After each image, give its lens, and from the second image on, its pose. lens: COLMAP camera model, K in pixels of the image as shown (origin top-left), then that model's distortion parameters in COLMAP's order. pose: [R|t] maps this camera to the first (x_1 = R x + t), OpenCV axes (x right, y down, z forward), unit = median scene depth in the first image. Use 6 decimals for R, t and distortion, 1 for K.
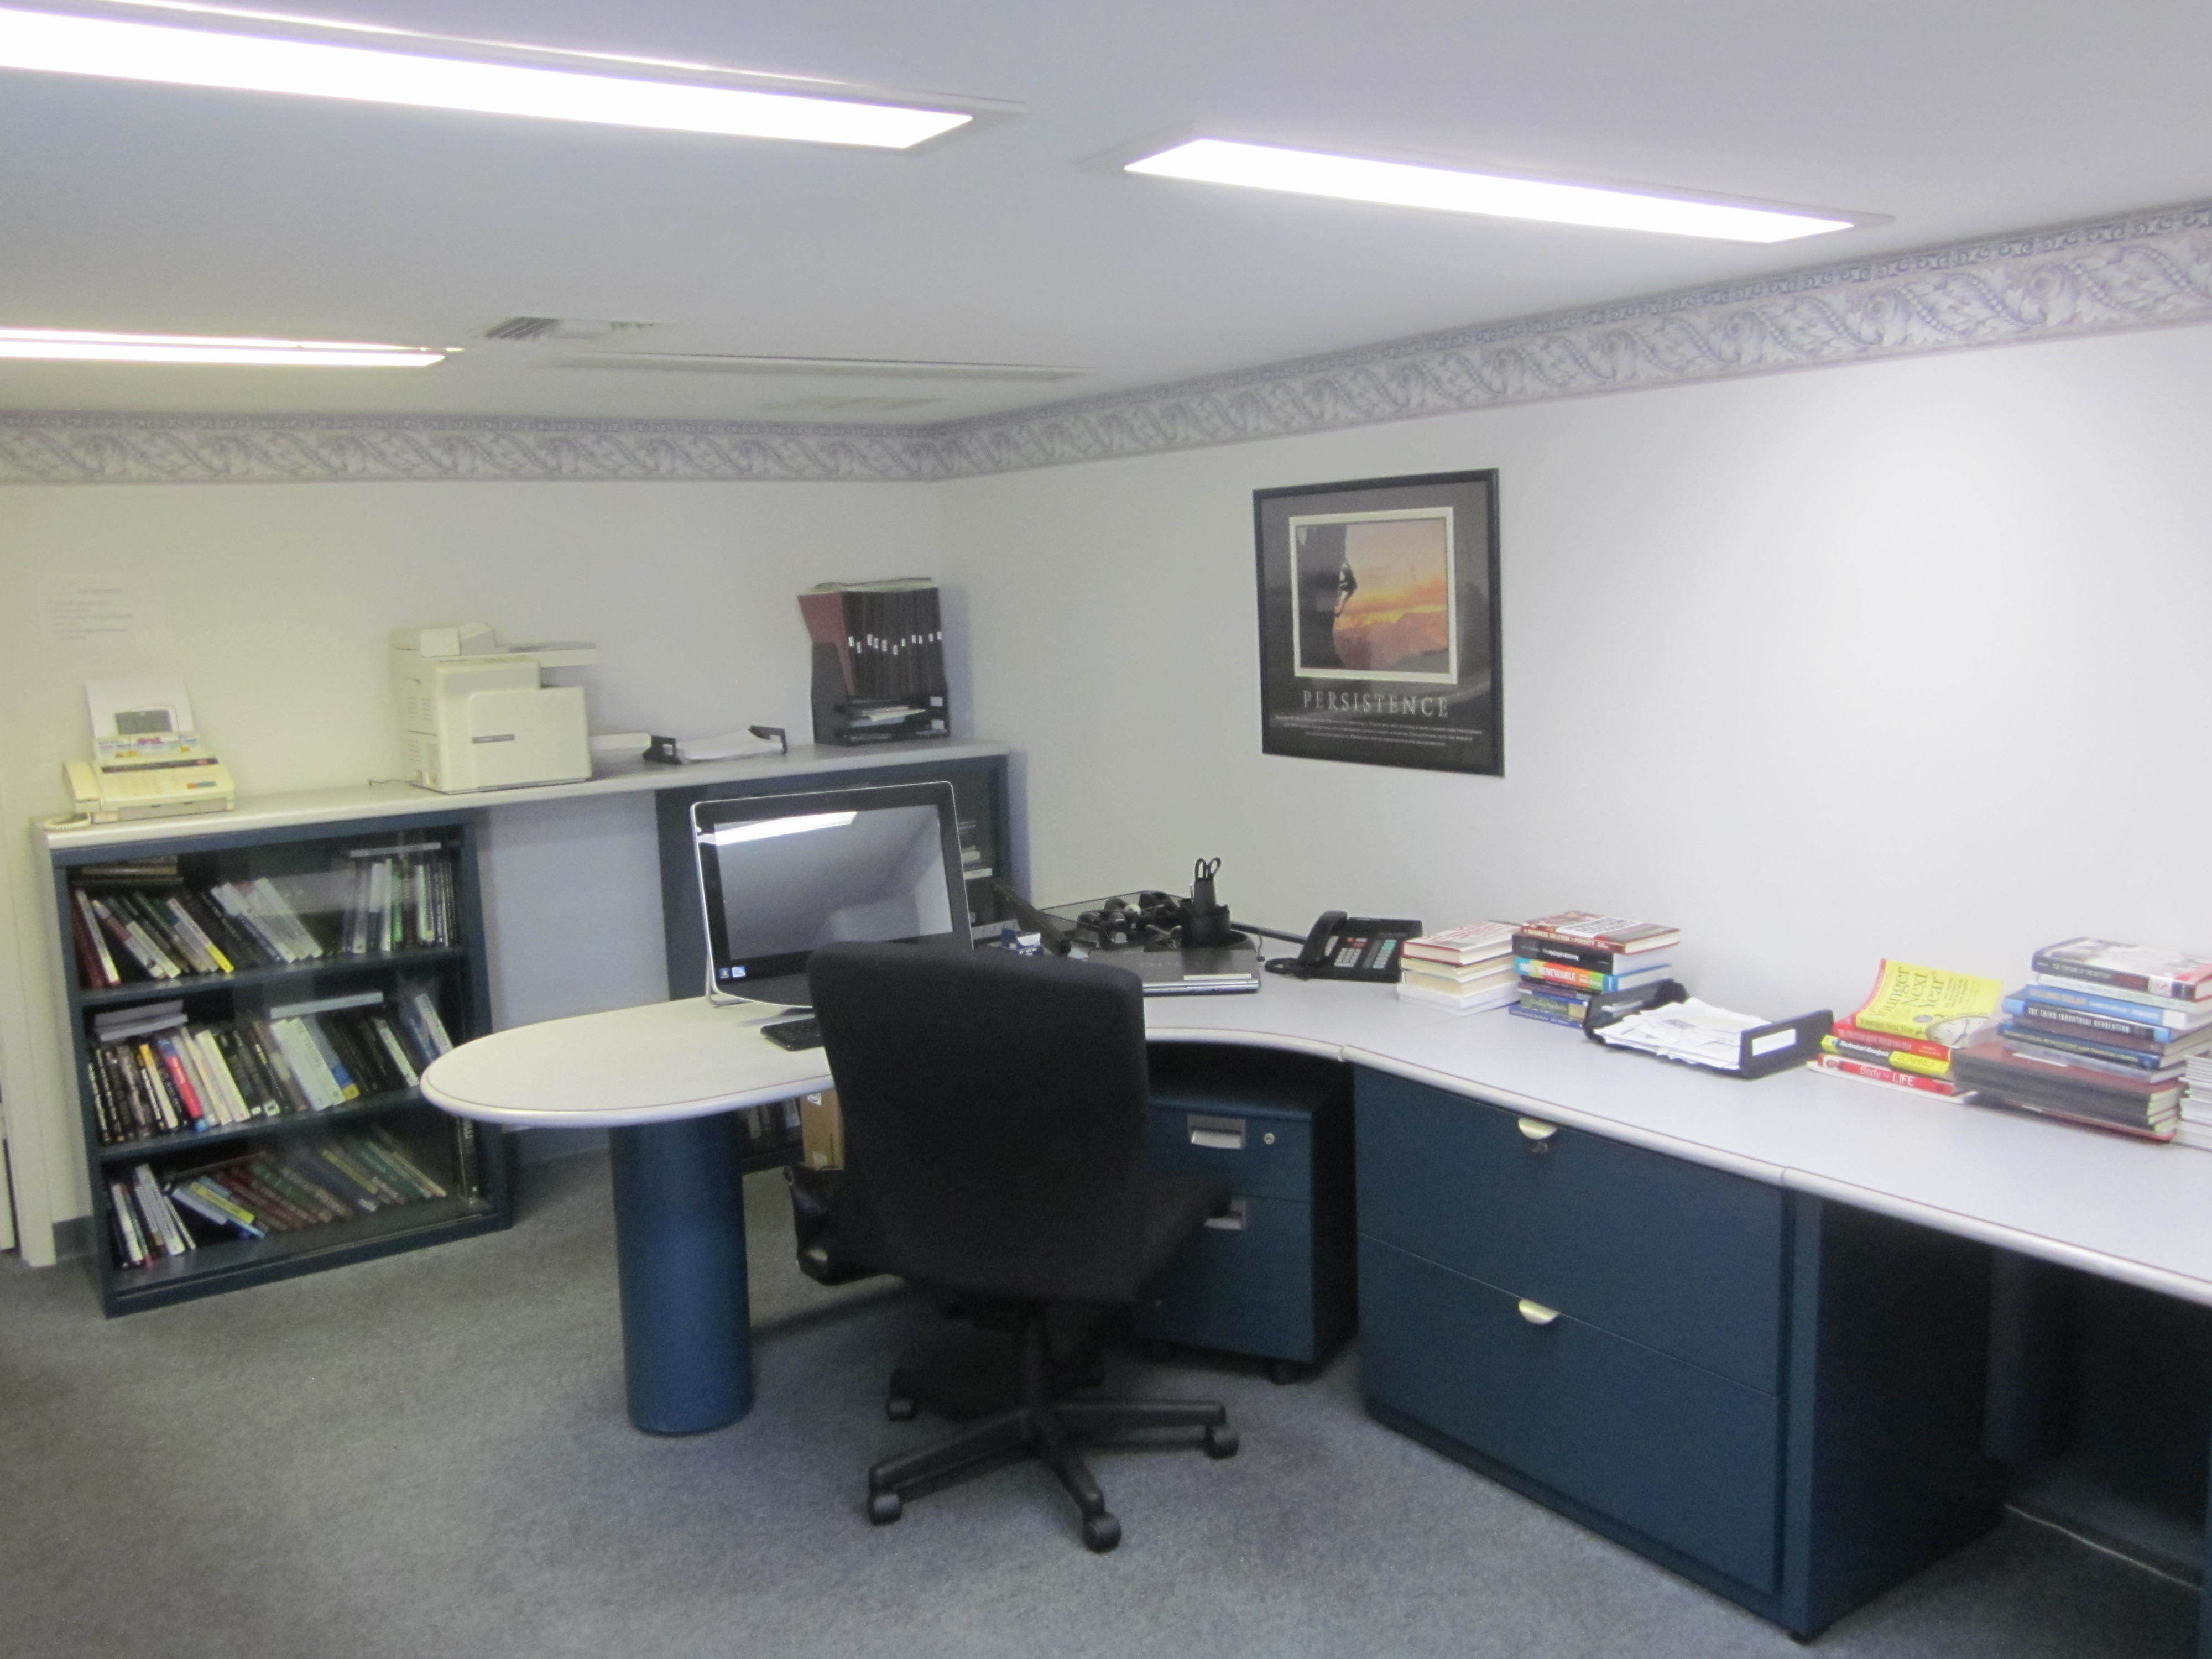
lens RADIAL K [[1854.3, 0, 1045.2], [0, 1854.3, 848.0], [0, 0, 1]] dist [-0.027403, -0.010619]
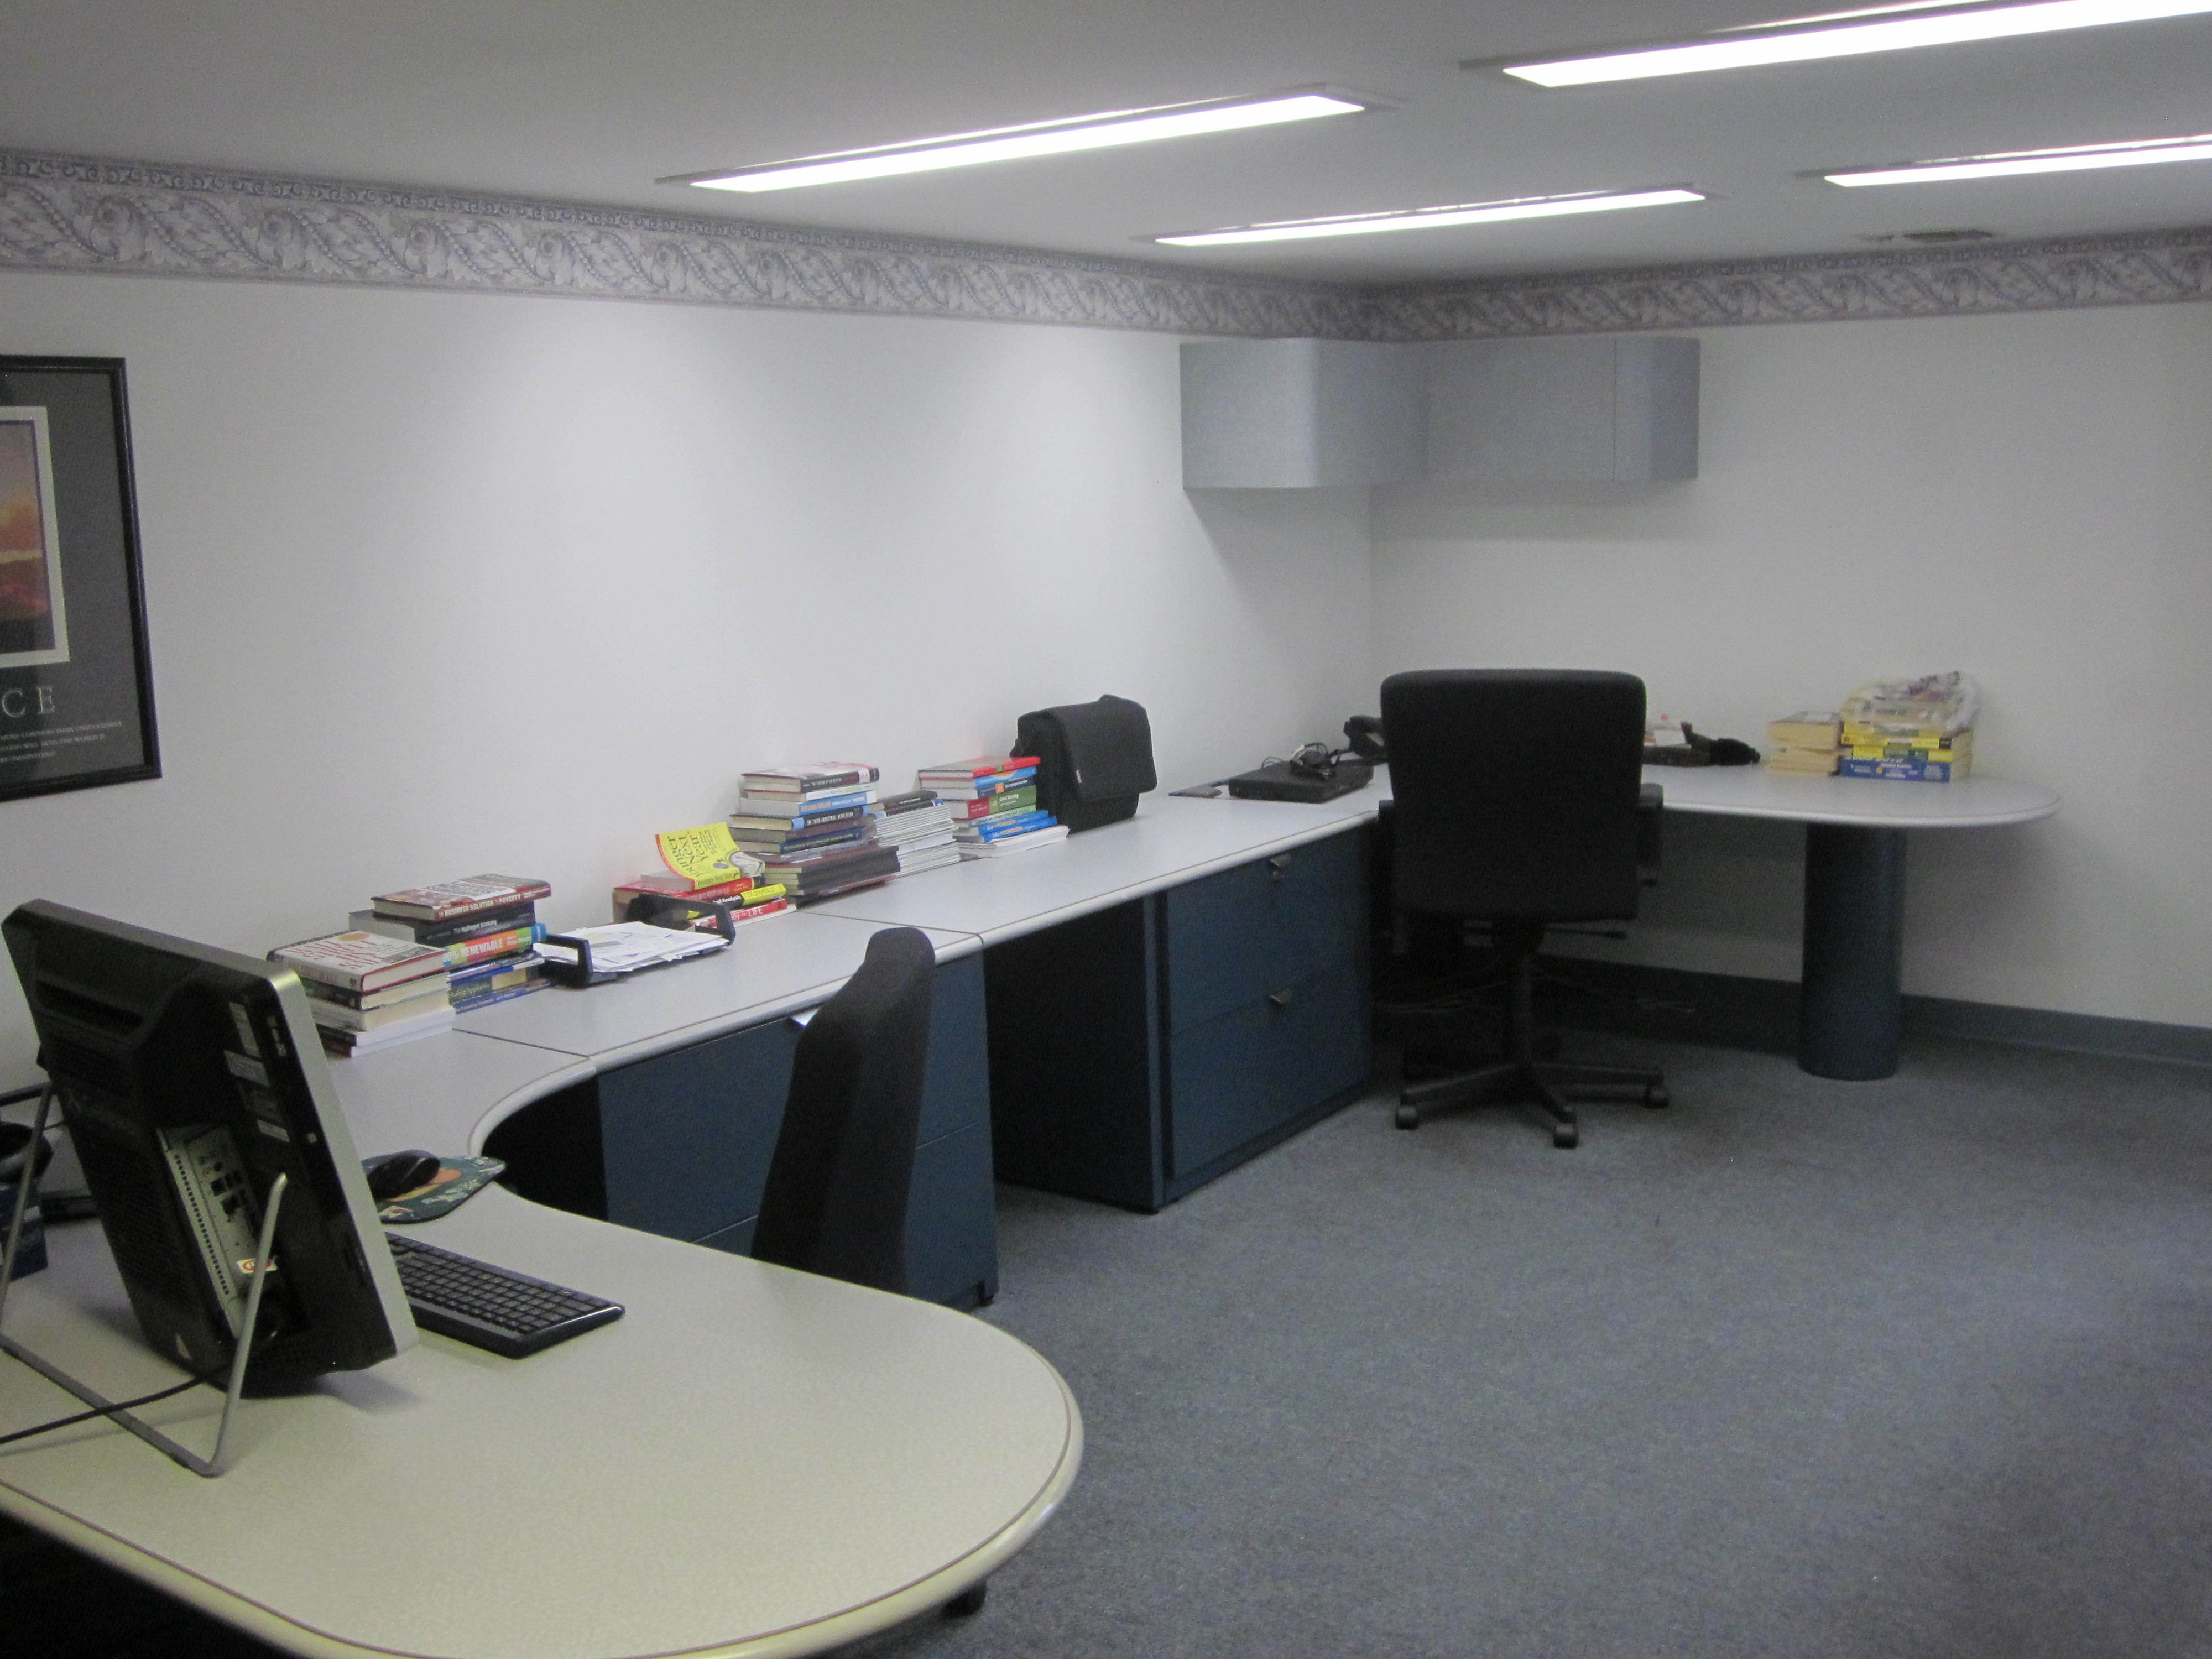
lens RADIAL K [[2156.5, 0, 1111.8], [0, 2156.5, 844.6], [0, 0, 1]] dist [-0.058938, 0.000000]
pose [[-0.377420, -0.113412, 0.919071, -0.789254], [0.176626, 0.965436, 0.191666, -0.125220], [-0.909042, 0.234670, -0.344344, 1.105745]]
